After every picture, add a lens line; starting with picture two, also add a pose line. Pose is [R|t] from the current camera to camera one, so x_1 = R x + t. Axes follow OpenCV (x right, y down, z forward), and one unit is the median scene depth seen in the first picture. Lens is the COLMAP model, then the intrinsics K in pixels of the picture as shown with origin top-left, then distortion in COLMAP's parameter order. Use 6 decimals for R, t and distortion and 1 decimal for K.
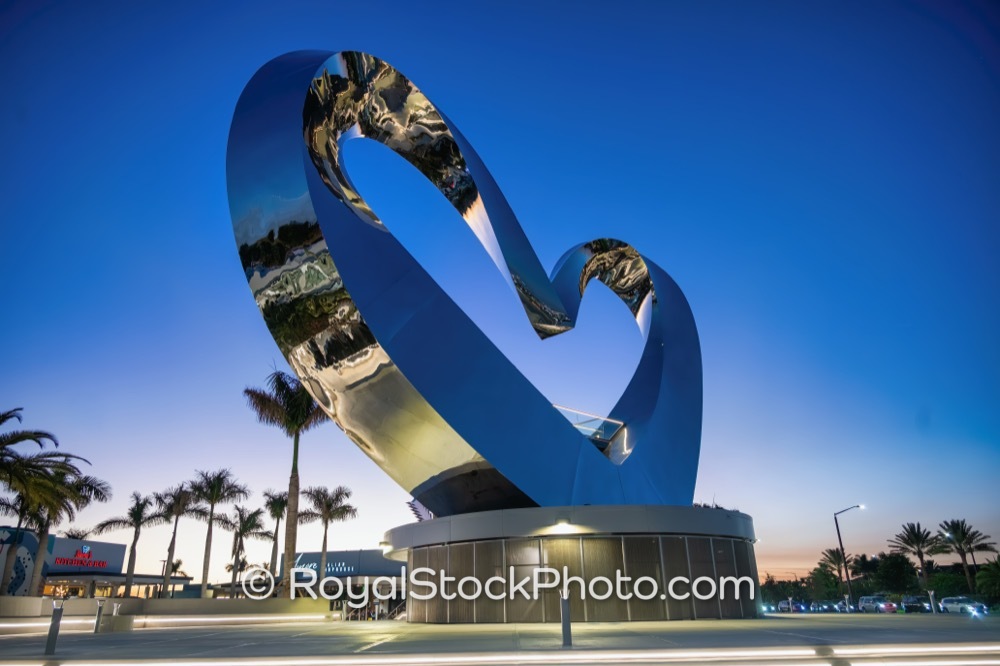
lens RADIAL K [[663.2, 0, 500.0], [0, 663.2, 333.0], [0, 0, 1]] dist [-0.001813, -0.006625]
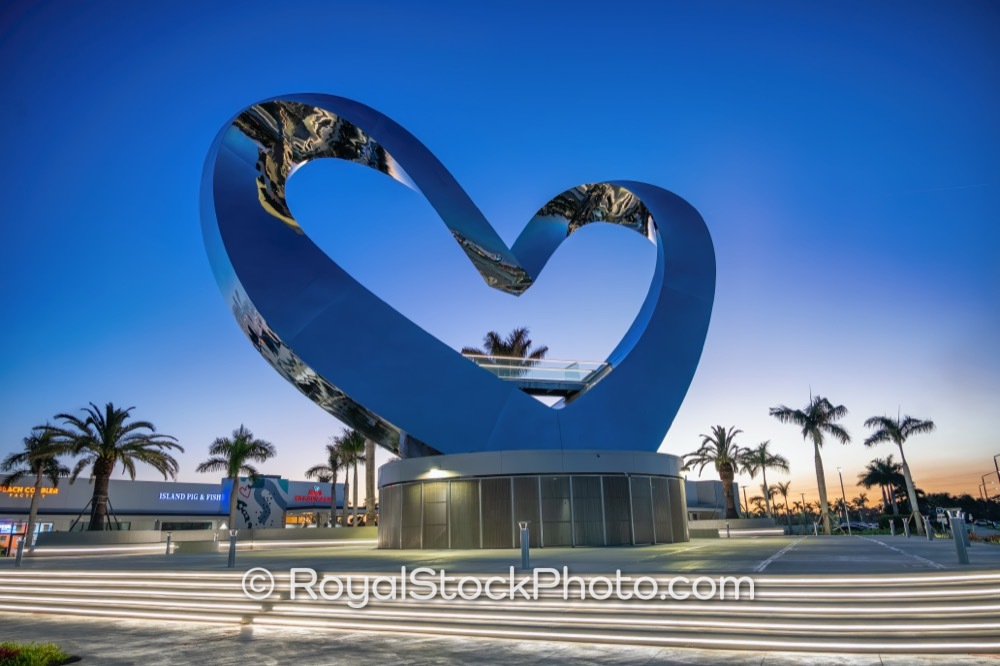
lens RADIAL K [[663.2, 0, 500.0], [0, 663.2, 333.0], [0, 0, 1]] dist [-0.001813, -0.006625]
pose [[0.909879, -0.122410, -0.396403, 0.309541], [0.164588, 0.983578, 0.074056, -0.011493], [0.380829, -0.132625, 0.915085, -0.010185]]
